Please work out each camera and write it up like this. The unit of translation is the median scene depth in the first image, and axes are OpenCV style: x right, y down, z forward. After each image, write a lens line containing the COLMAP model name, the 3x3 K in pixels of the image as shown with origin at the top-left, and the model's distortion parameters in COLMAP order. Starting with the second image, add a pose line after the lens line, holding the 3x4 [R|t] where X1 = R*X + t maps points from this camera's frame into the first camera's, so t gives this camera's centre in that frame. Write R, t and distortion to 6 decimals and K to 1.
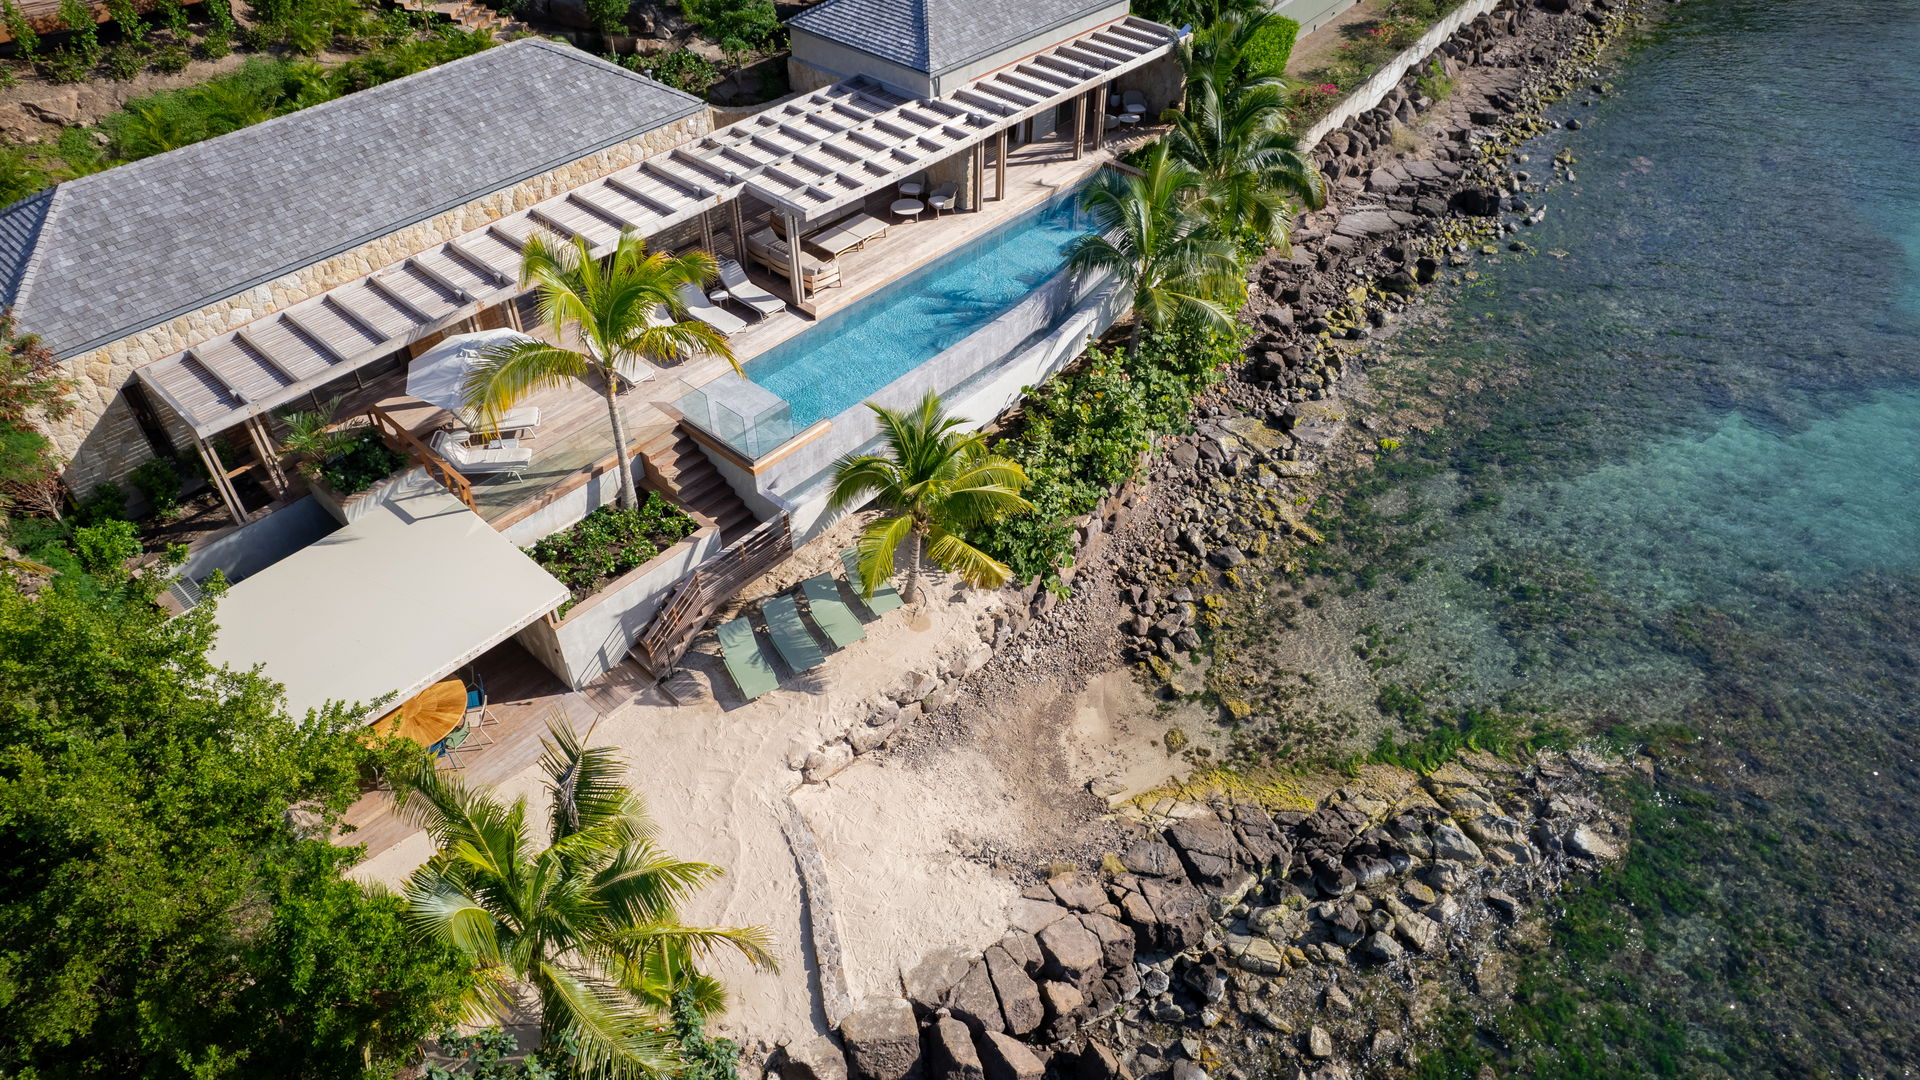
lens RADIAL K [[1246.5, 0, 960.0], [0, 1246.5, 540.0], [0, 0, 1]] dist [-0.091810, 0.095557]
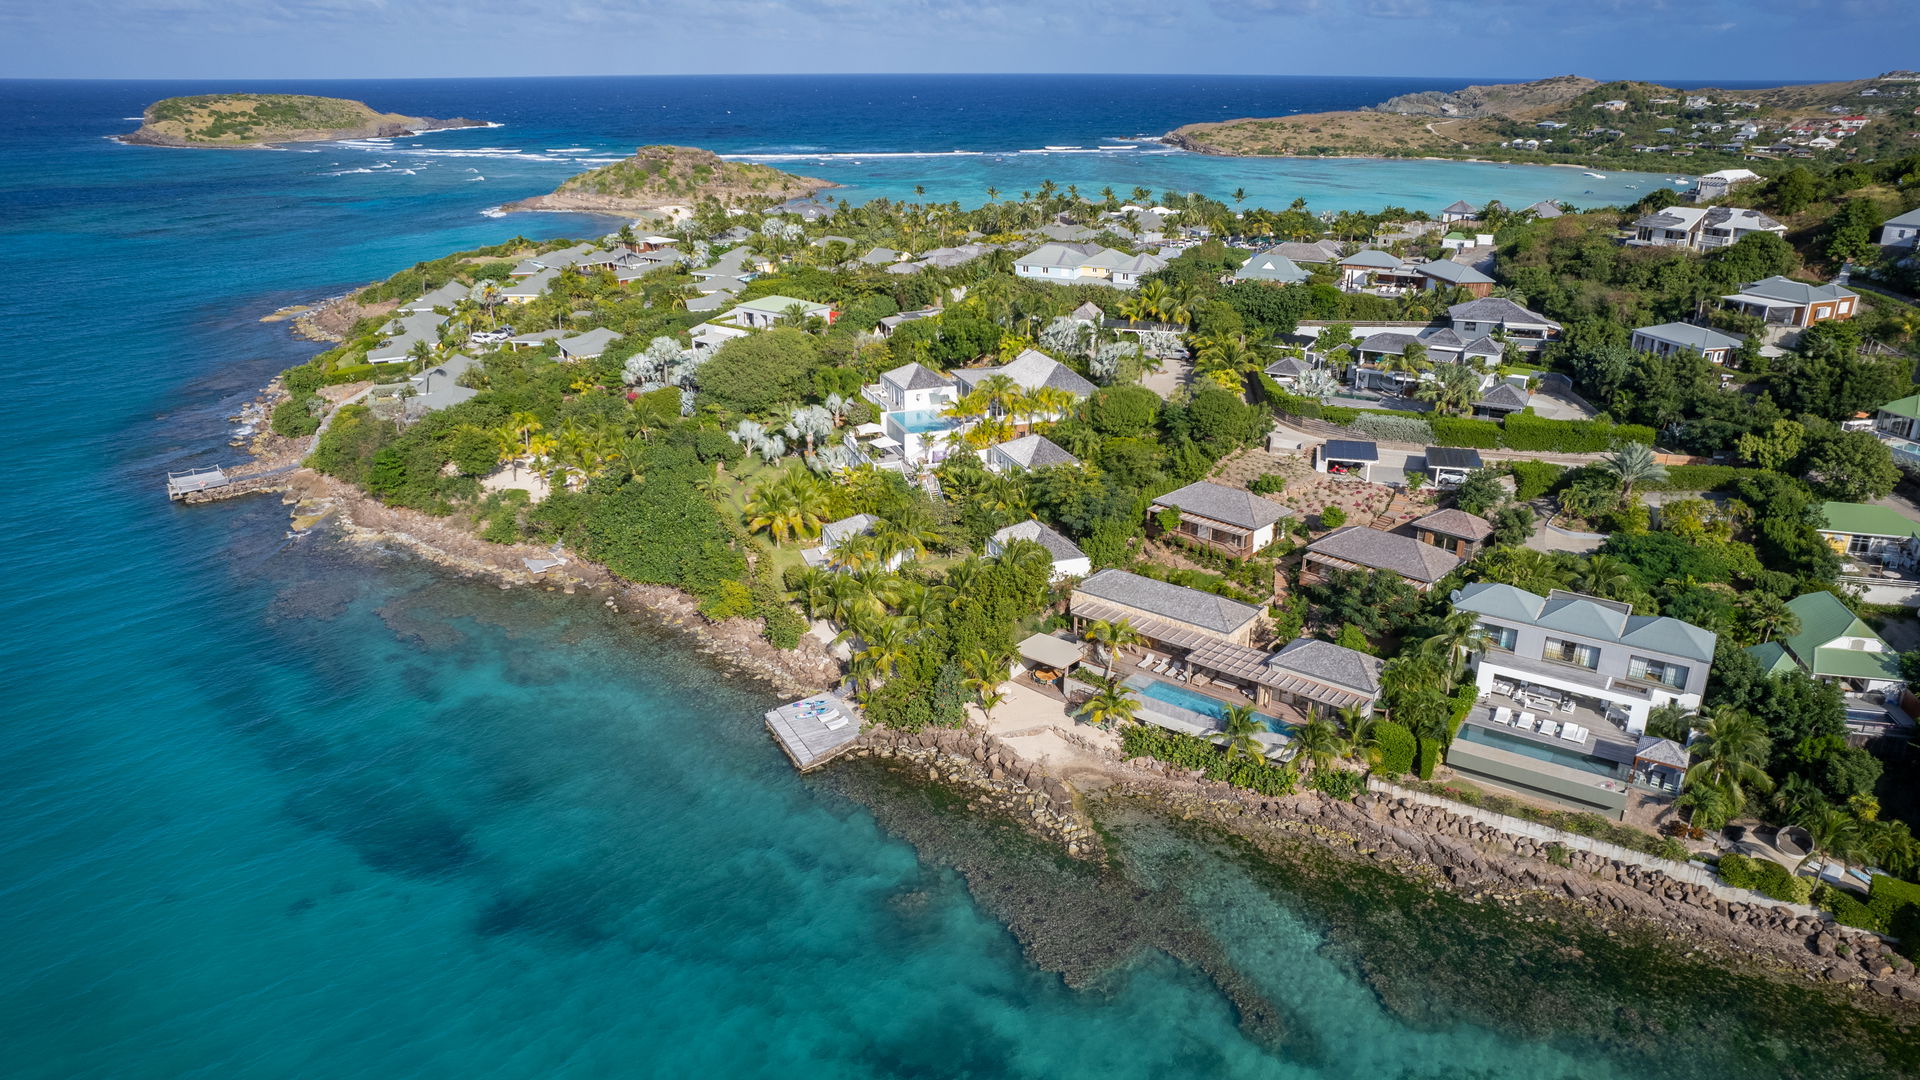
lens RADIAL K [[1239.6, 0, 960.0], [0, 1239.6, 540.0], [0, 0, 1]] dist [-0.090004, 0.091215]
pose [[0.064668, 0.344011, -0.936736, 3.364423], [-0.660788, 0.718177, 0.218129, -0.929096], [0.747781, 0.604878, 0.273762, -0.778323]]
